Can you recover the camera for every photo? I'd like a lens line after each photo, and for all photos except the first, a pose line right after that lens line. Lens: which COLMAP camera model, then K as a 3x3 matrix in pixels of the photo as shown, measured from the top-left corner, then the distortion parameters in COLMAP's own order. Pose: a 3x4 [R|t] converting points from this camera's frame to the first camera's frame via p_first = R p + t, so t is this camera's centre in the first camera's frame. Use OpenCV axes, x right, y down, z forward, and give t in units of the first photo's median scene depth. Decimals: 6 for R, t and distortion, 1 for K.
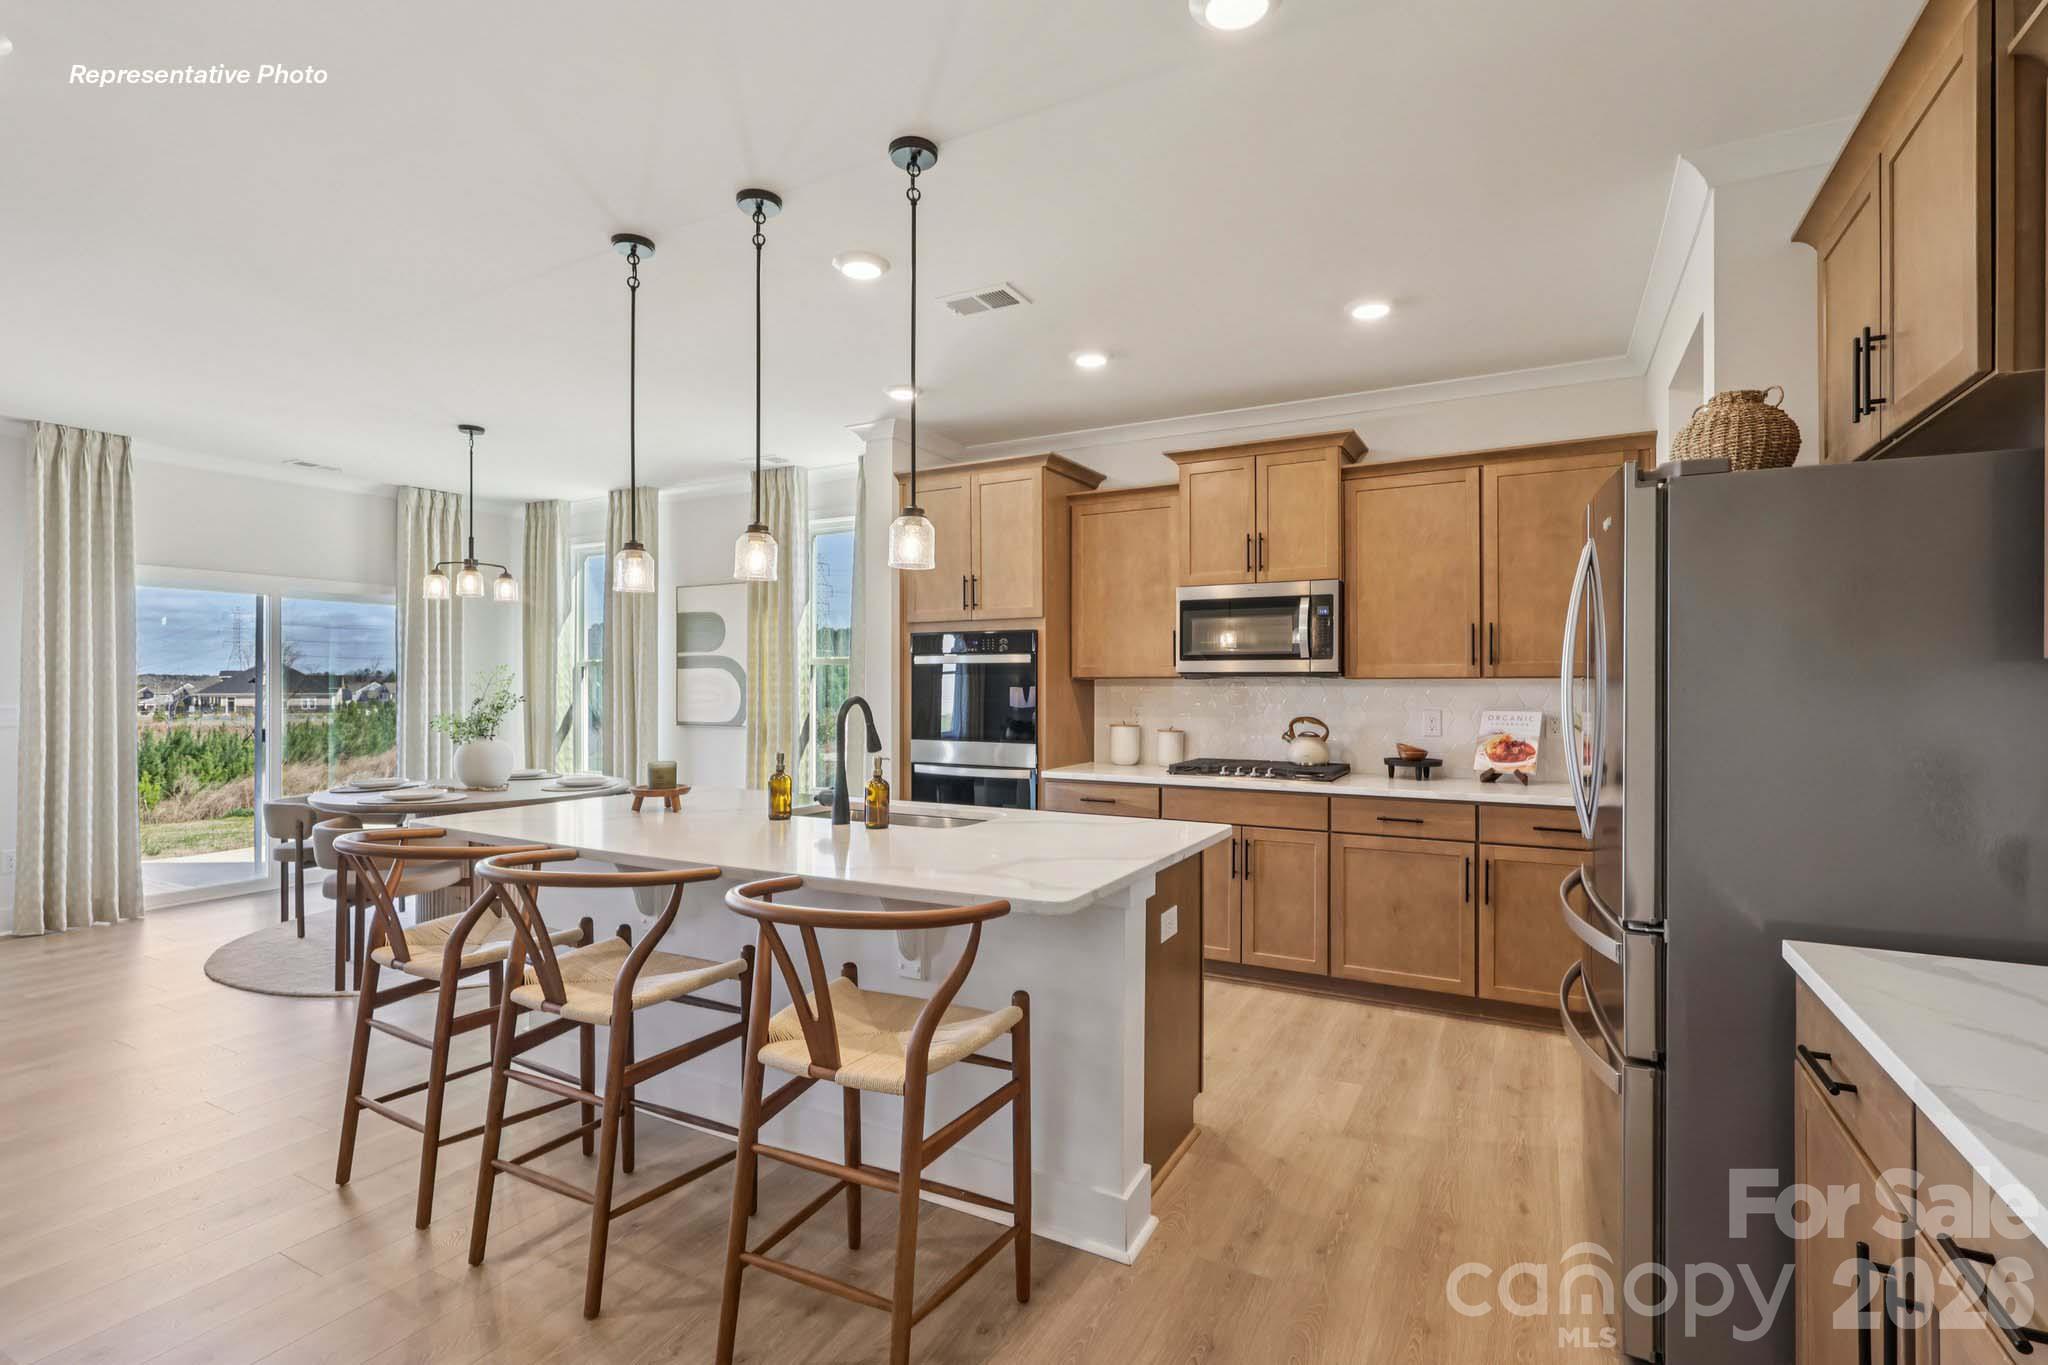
lens RADIAL K [[959.9, 0, 1026.8], [0, 959.9, 687.5], [0, 0, 1]] dist [-0.002619, 0.001267]
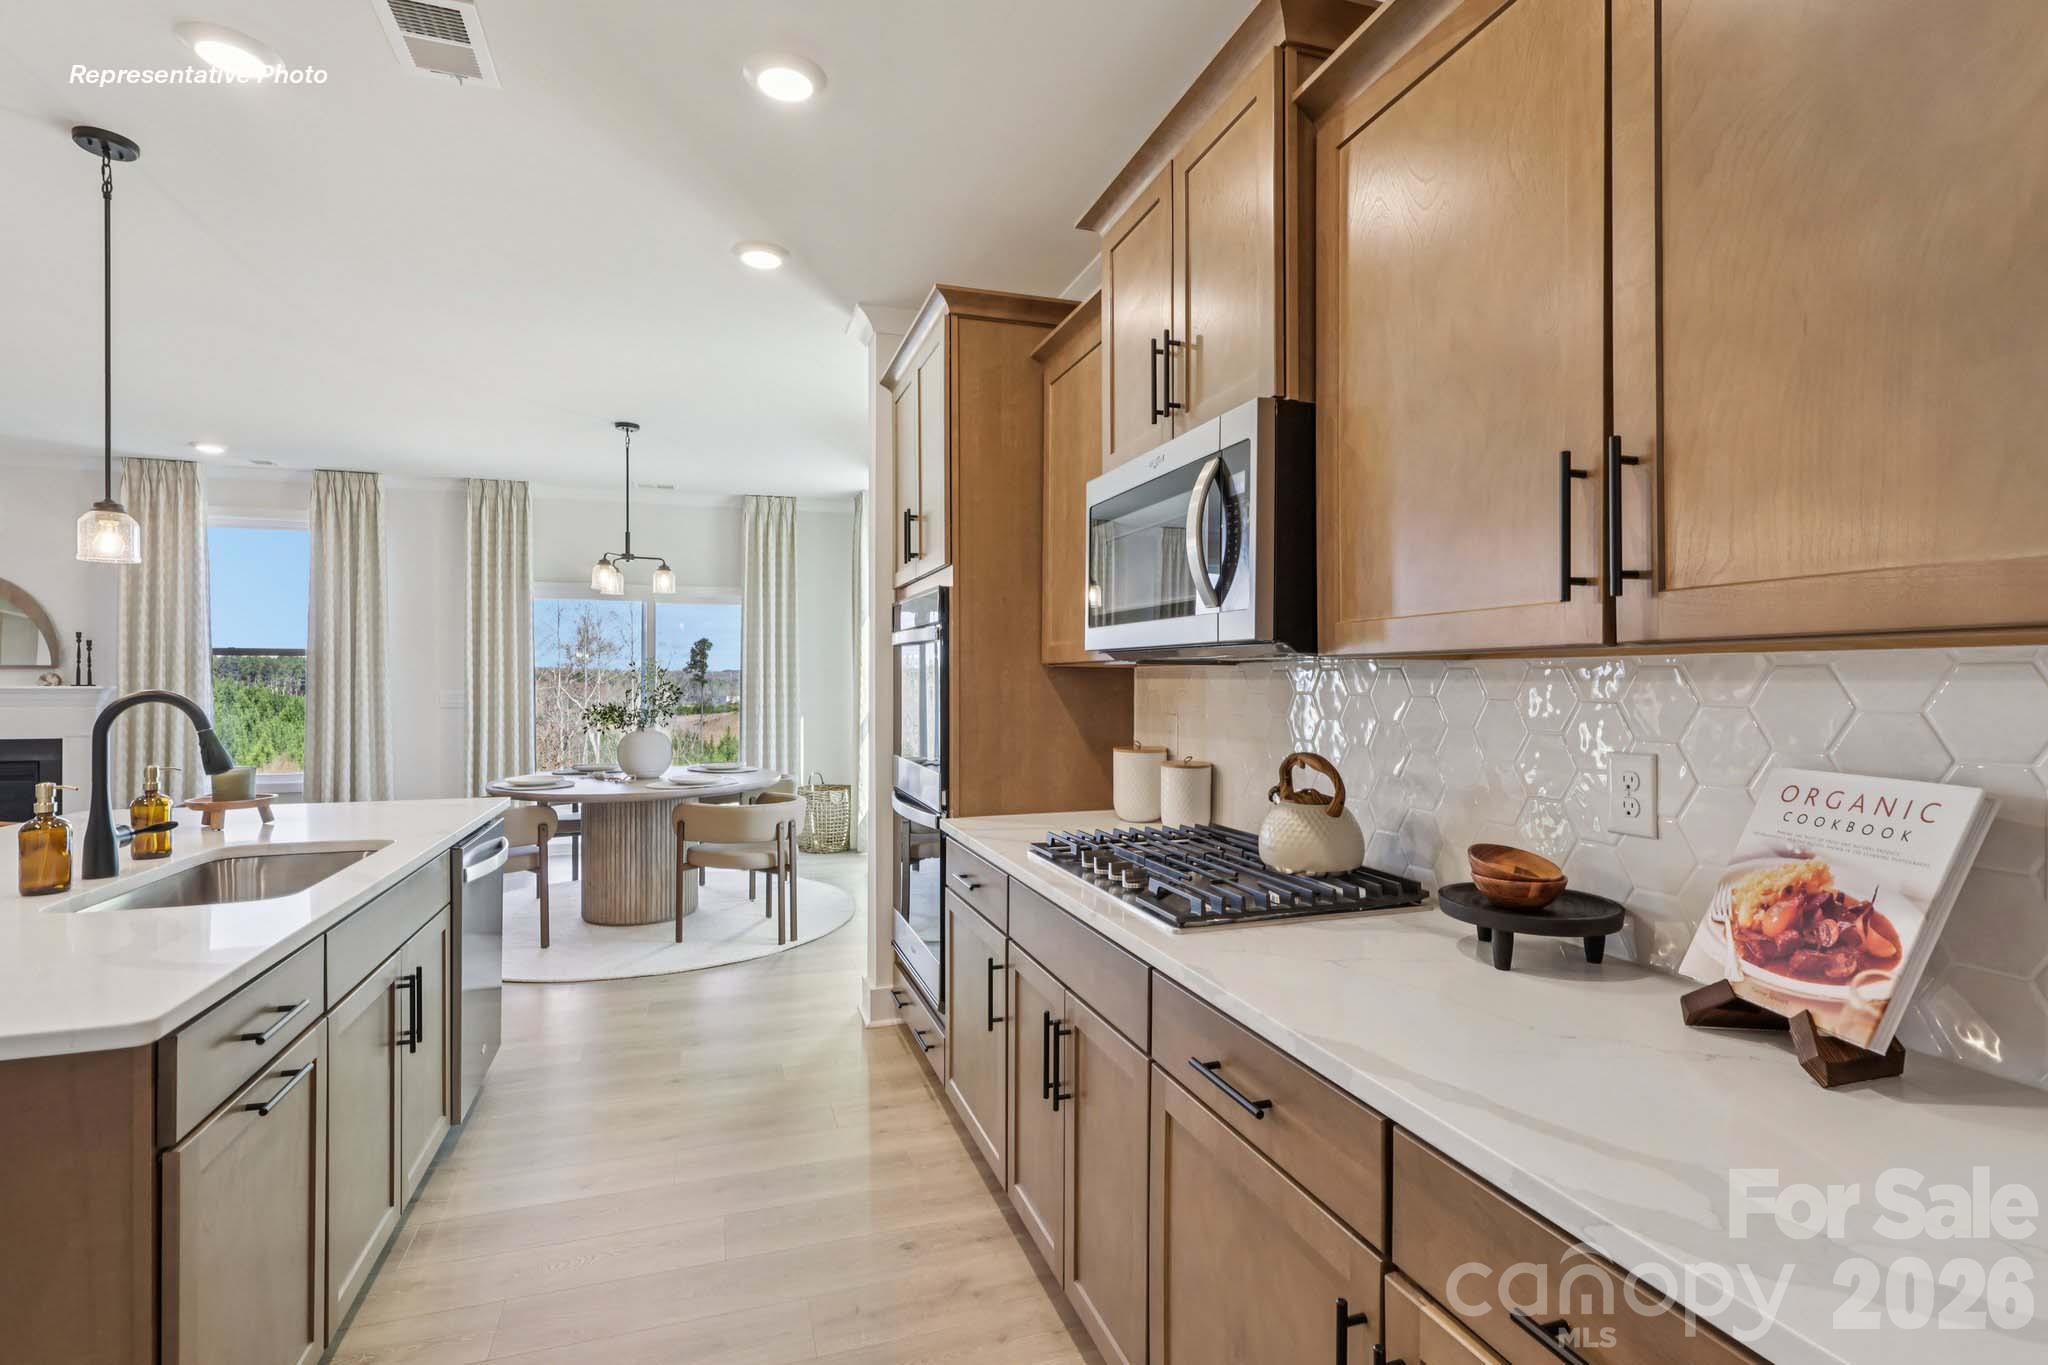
lens RADIAL K [[959.9, 0, 1015.5], [0, 959.9, 692.4], [0, 0, 1]] dist [-0.002619, 0.001267]
pose [[0.731030, 0.011035, -0.682256, 0.498283], [-0.004092, 0.999922, 0.011789, 0.000004], [0.682333, -0.005826, 0.731018, 0.635986]]
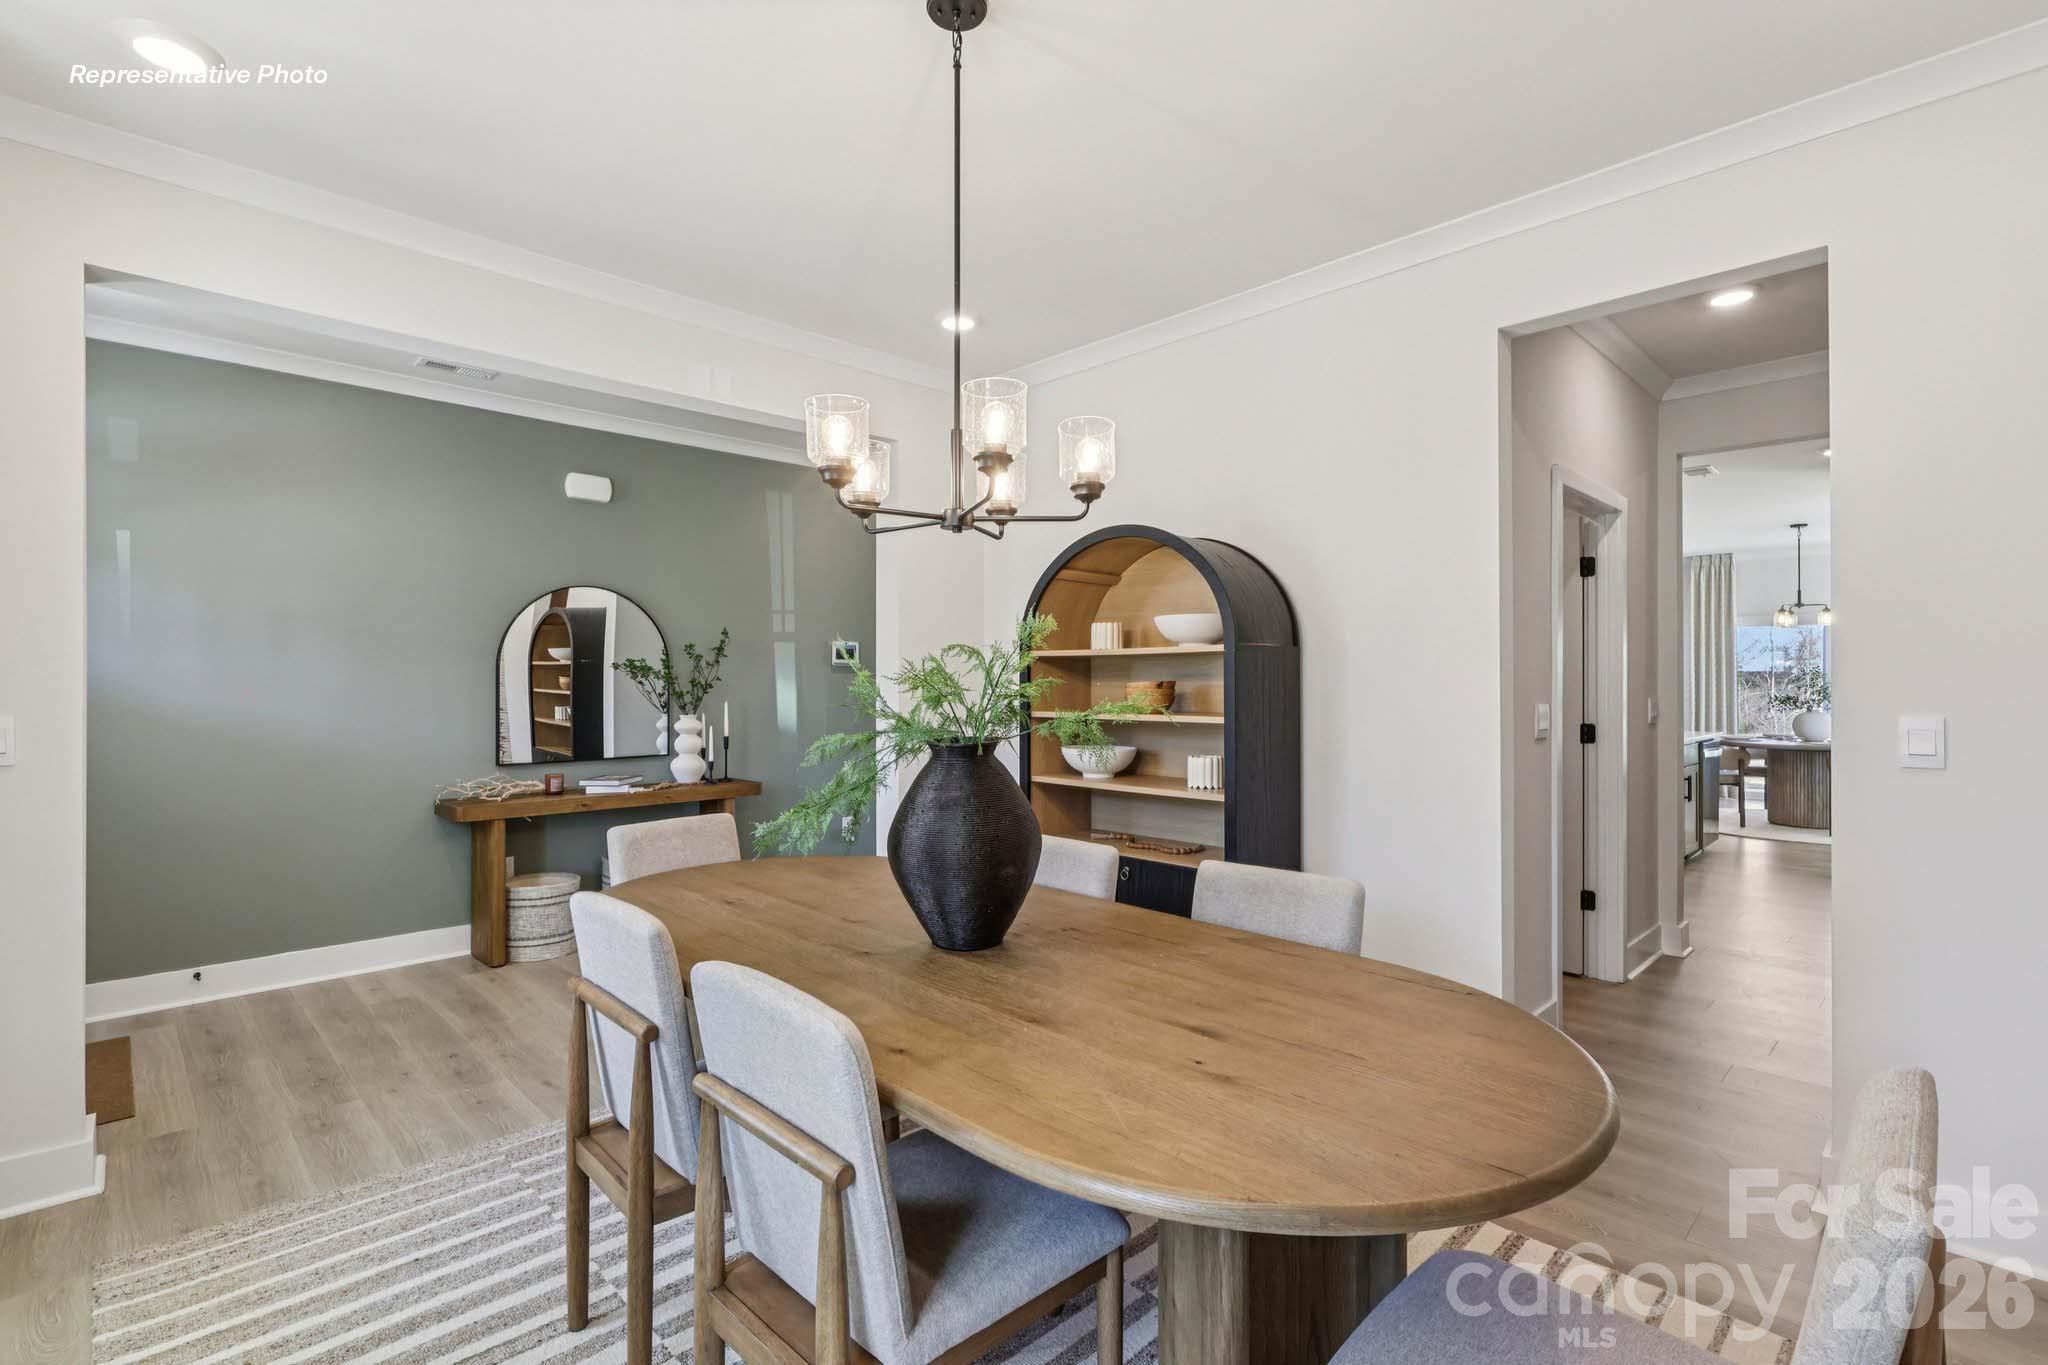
lens RADIAL K [[959.9, 0, 1032.0], [0, 959.9, 687.9], [0, 0, 1]] dist [-0.002619, 0.001267]
pose [[-0.279911, 0.002053, -0.960024, 1.659976], [0.004381, 0.999990, 0.000861, 0.007639], [0.960016, -0.003965, -0.279917, 0.219621]]
